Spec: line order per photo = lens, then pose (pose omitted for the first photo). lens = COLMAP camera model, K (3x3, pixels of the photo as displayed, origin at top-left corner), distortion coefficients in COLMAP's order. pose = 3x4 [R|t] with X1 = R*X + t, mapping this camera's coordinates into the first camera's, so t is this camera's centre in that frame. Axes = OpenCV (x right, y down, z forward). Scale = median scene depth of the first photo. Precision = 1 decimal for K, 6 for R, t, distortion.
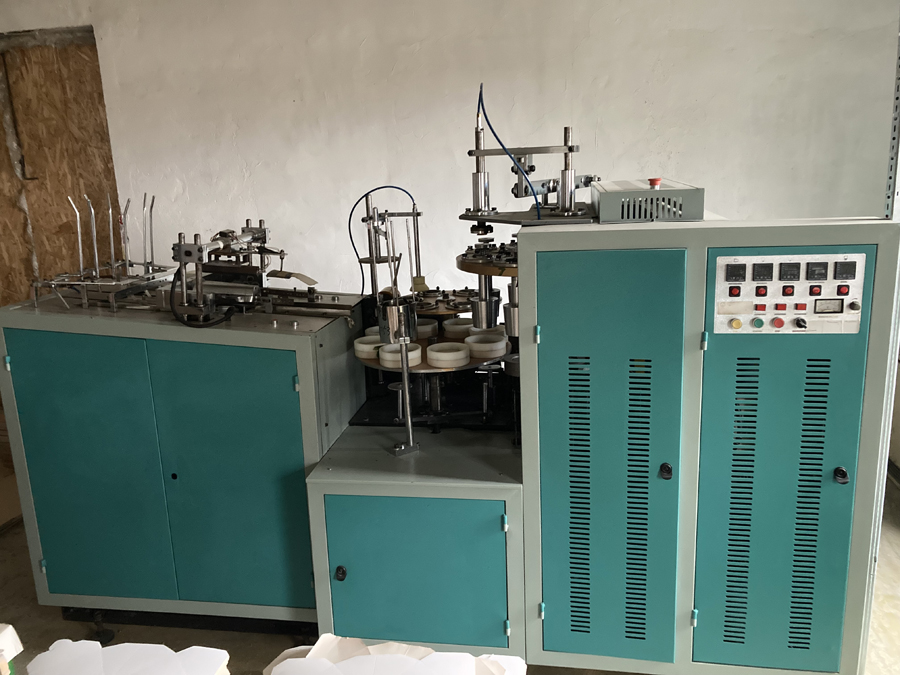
lens RADIAL K [[734.8, 0, 447.3], [0, 734.8, 344.7], [0, 0, 1]] dist [0.024936, -0.014368]
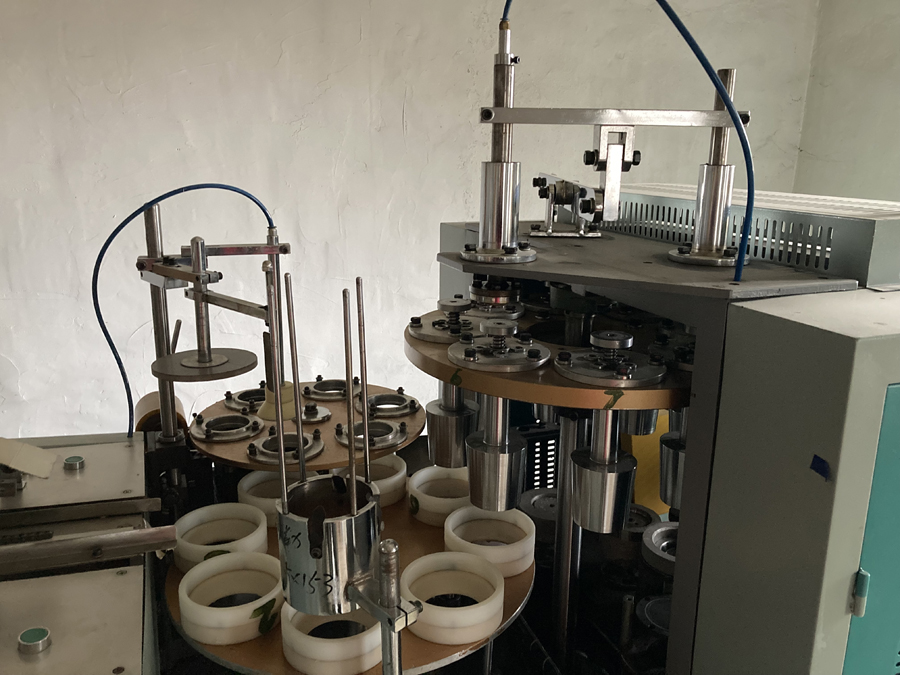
lens RADIAL K [[734.8, 0, 449.6], [0, 734.8, 331.1], [0, 0, 1]] dist [0.024936, -0.014368]
pose [[0.858469, -0.077628, 0.506957, -0.131291], [0.082066, 0.996534, 0.013626, -0.092337], [-0.506257, 0.029906, 0.861864, 0.415966]]
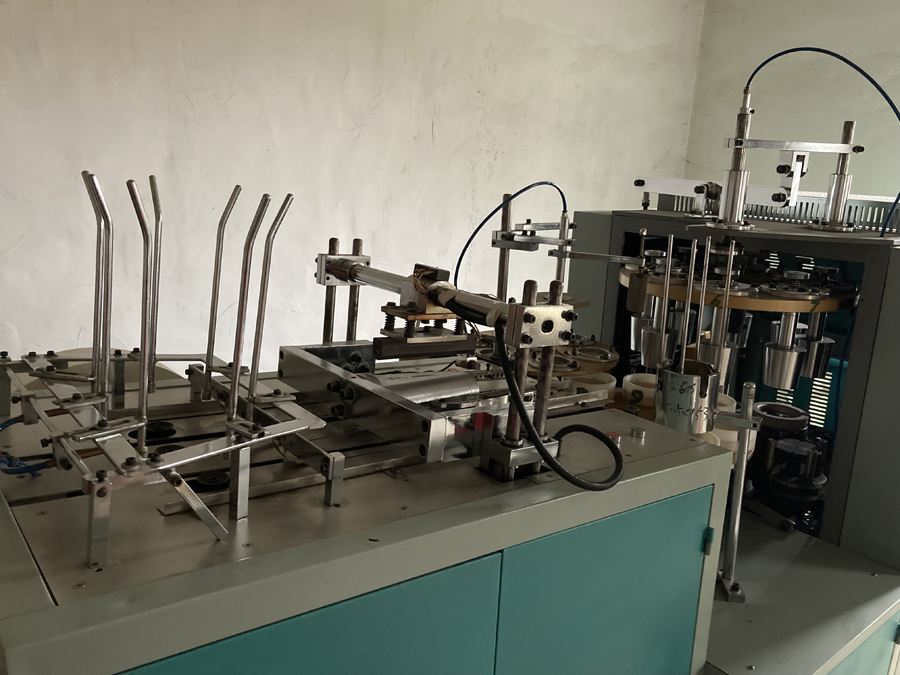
lens RADIAL K [[734.8, 0, 448.7], [0, 734.8, 330.4], [0, 0, 1]] dist [0.024936, -0.014368]
pose [[0.671202, -0.109621, 0.733124, -0.438611], [0.117860, 0.992206, 0.040455, -0.090772], [-0.731845, 0.059253, 0.678890, 0.464910]]
